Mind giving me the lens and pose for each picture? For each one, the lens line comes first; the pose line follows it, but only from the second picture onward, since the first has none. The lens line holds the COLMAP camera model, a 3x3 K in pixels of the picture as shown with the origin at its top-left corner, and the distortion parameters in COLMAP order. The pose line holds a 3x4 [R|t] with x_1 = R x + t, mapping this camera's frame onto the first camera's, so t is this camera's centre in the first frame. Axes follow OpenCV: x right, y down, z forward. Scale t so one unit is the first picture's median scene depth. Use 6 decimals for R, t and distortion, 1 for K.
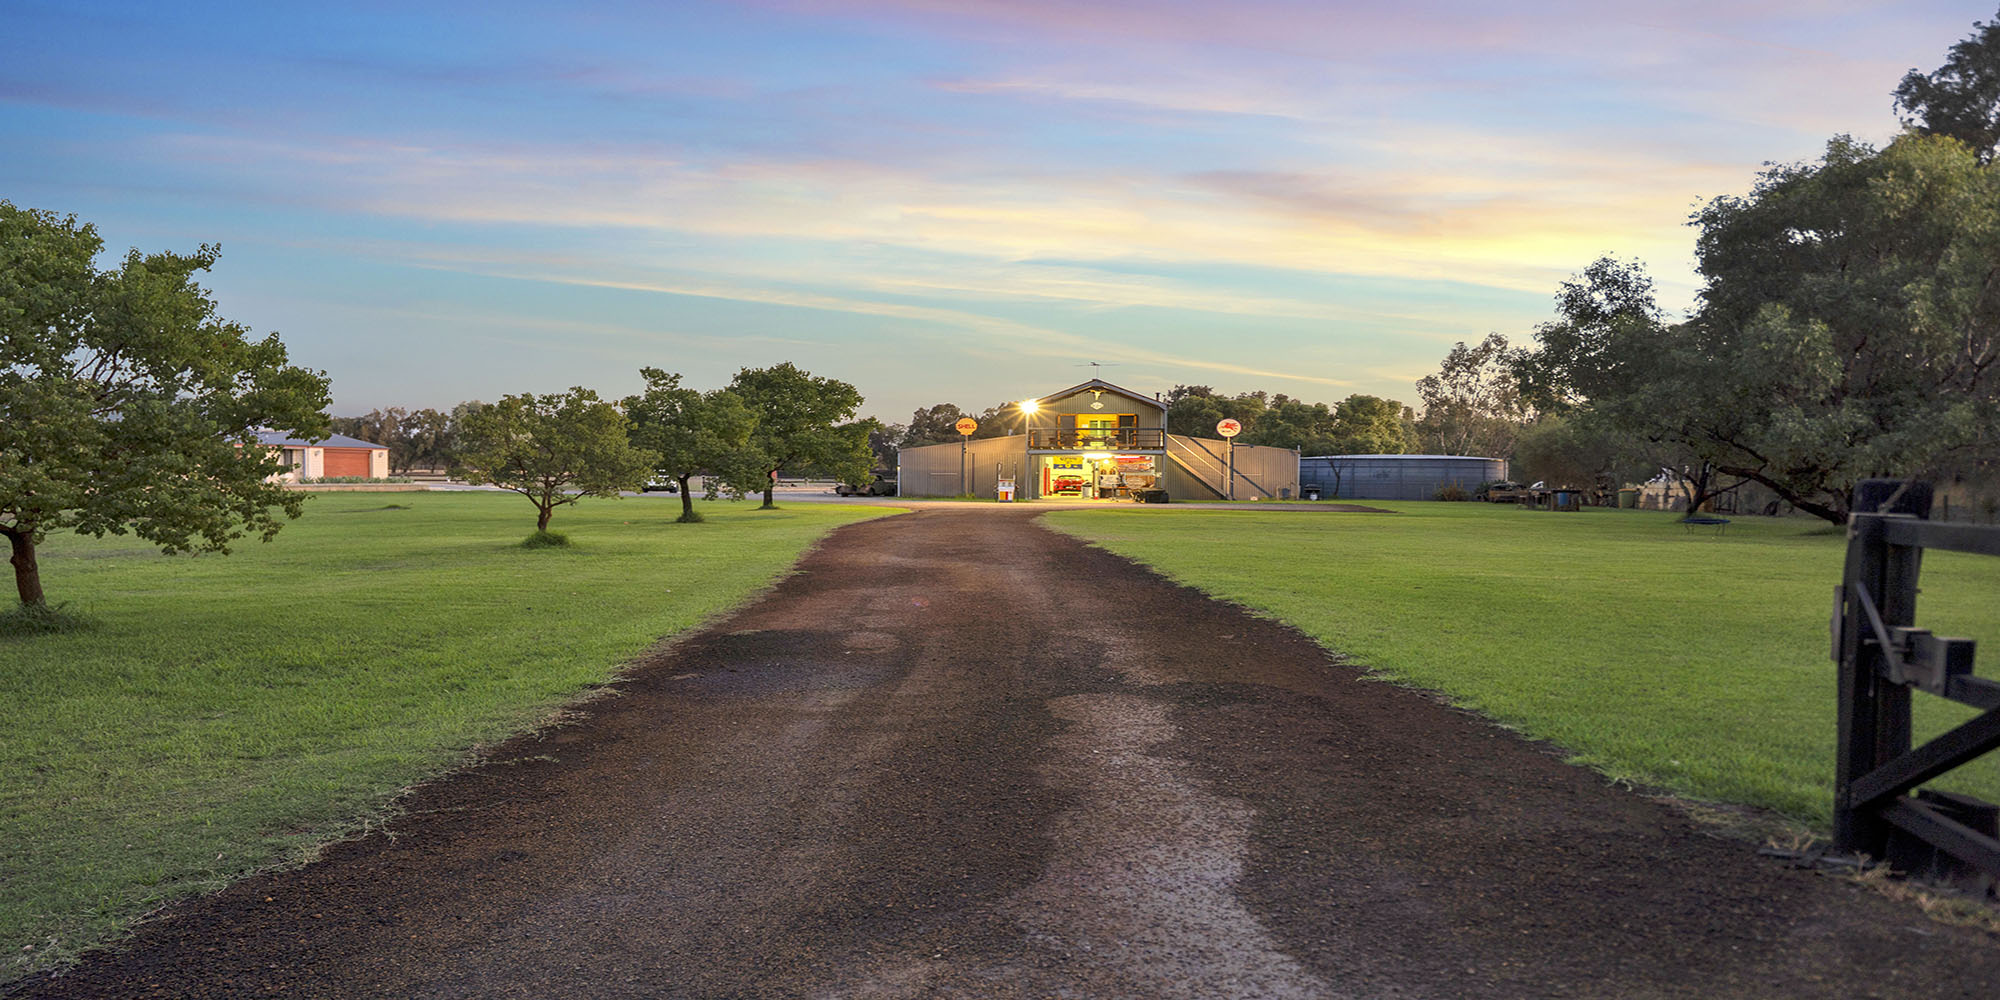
lens RADIAL K [[1493.4, 0, 996.2], [0, 1493.4, 499.9], [0, 0, 1]] dist [0.004547, -0.000625]
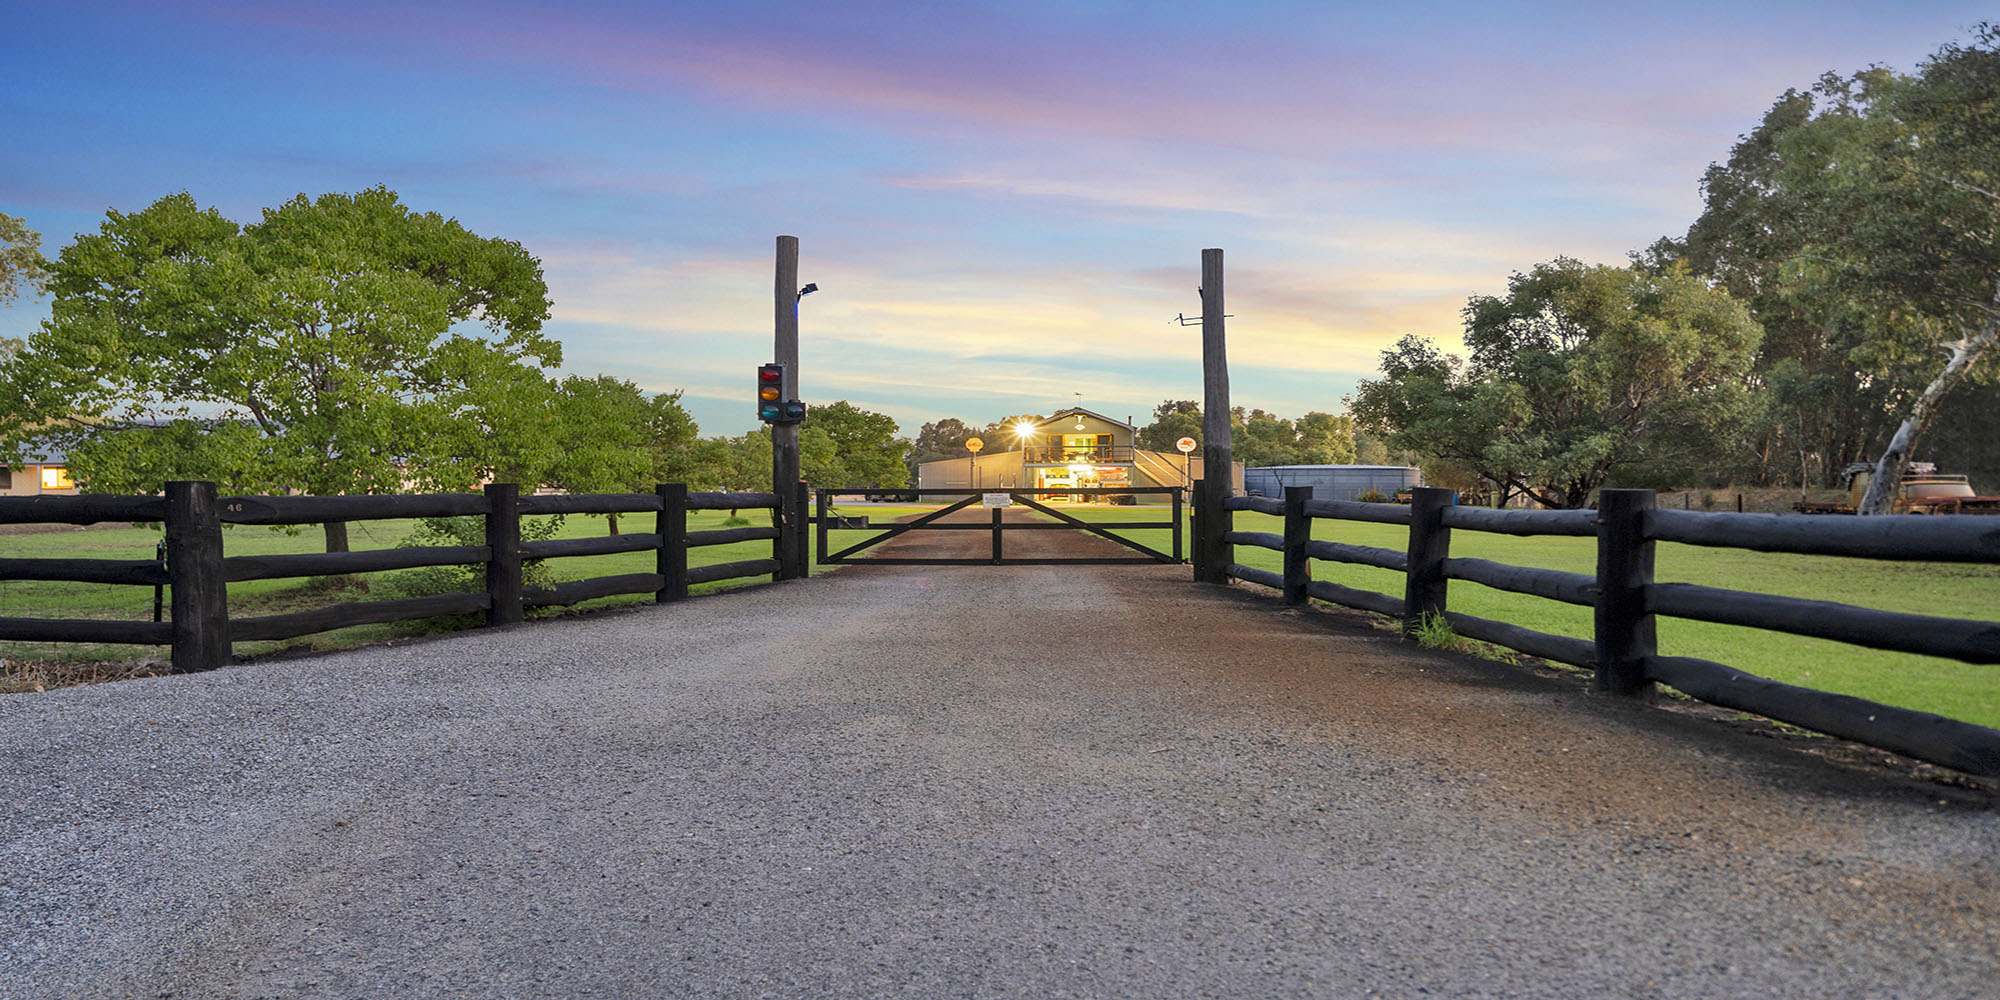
lens RADIAL K [[1493.4, 0, 999.4], [0, 1493.4, 495.8], [0, 0, 1]] dist [0.004547, -0.000625]
pose [[0.999980, -0.006252, 0.000615, -0.000449], [0.006257, 0.999934, -0.009598, 0.004964], [-0.000555, 0.009602, 0.999954, -0.231651]]
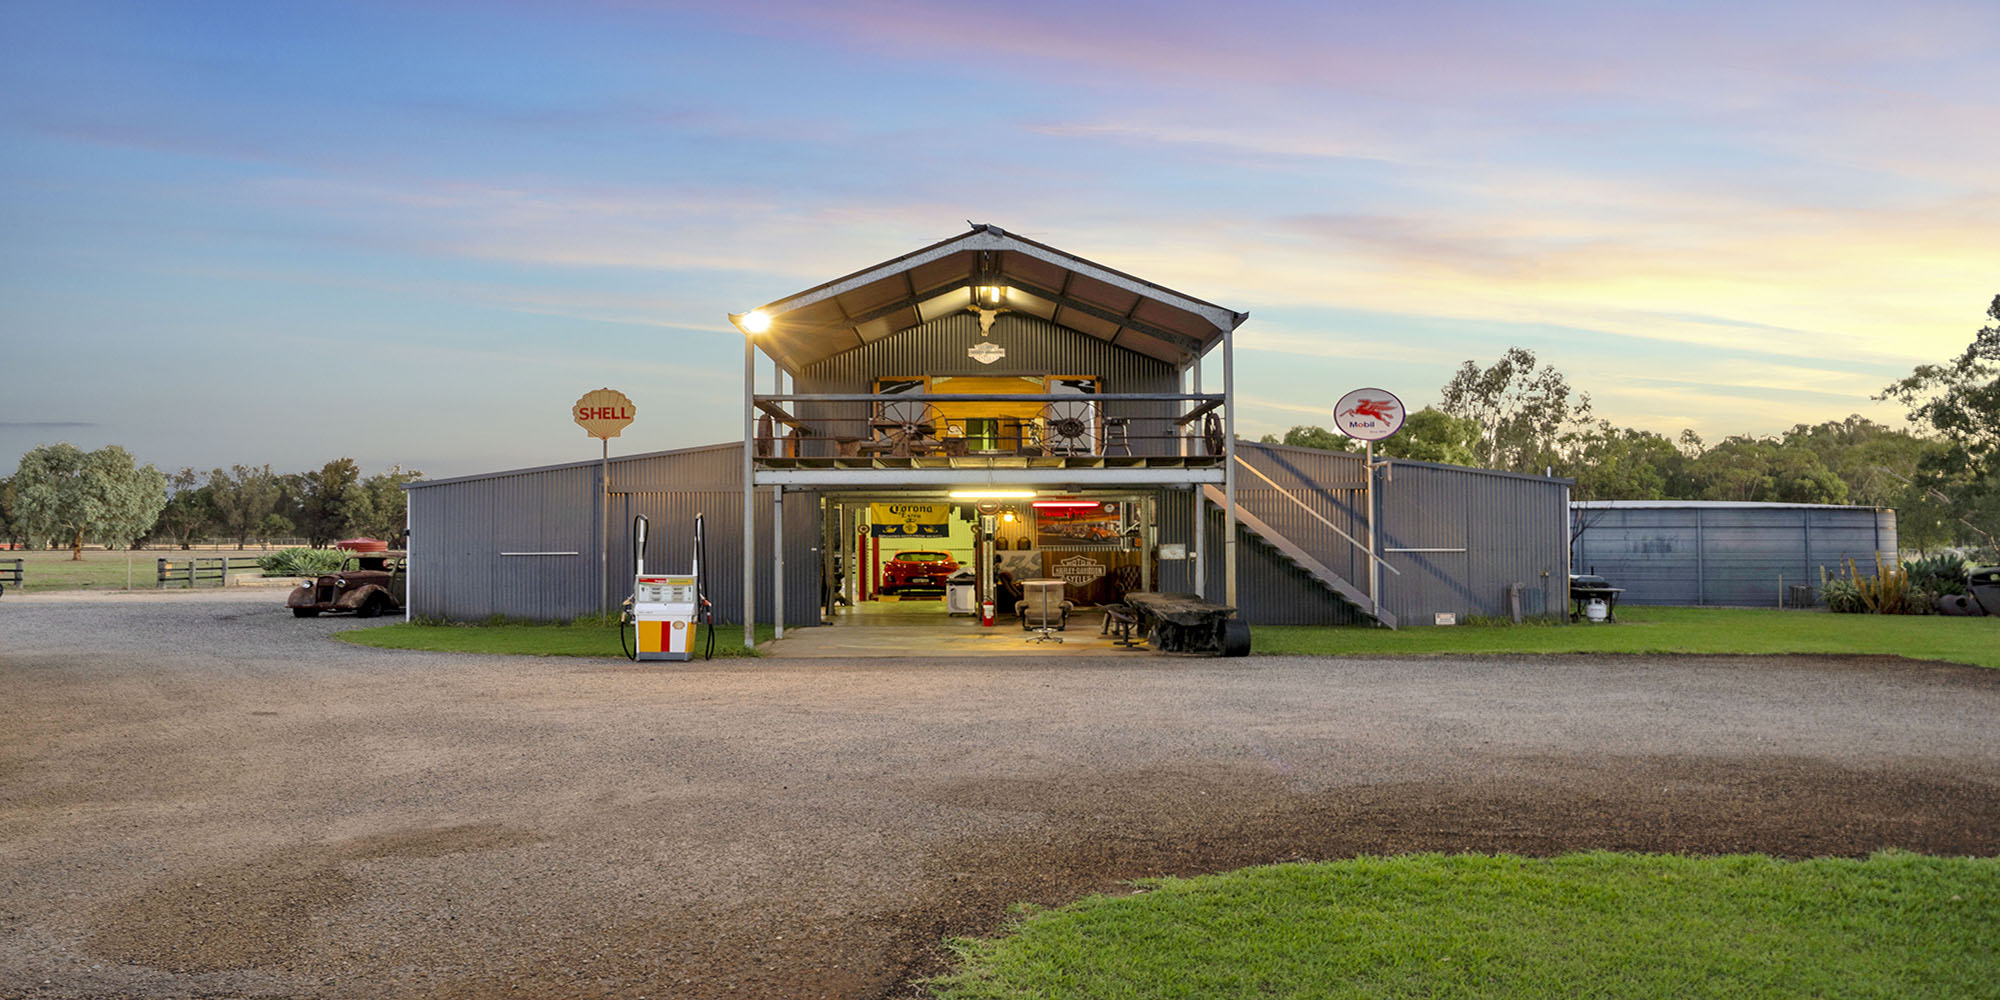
lens RADIAL K [[1571.5, 0, 998.8], [0, 1571.5, 497.1], [0, 0, 1]] dist [-0.002492, -0.000370]
pose [[0.996536, -0.004093, 0.083065, 0.039453], [0.007912, 0.998924, -0.045702, -0.013180], [-0.082789, 0.046201, 0.995496, 0.636820]]
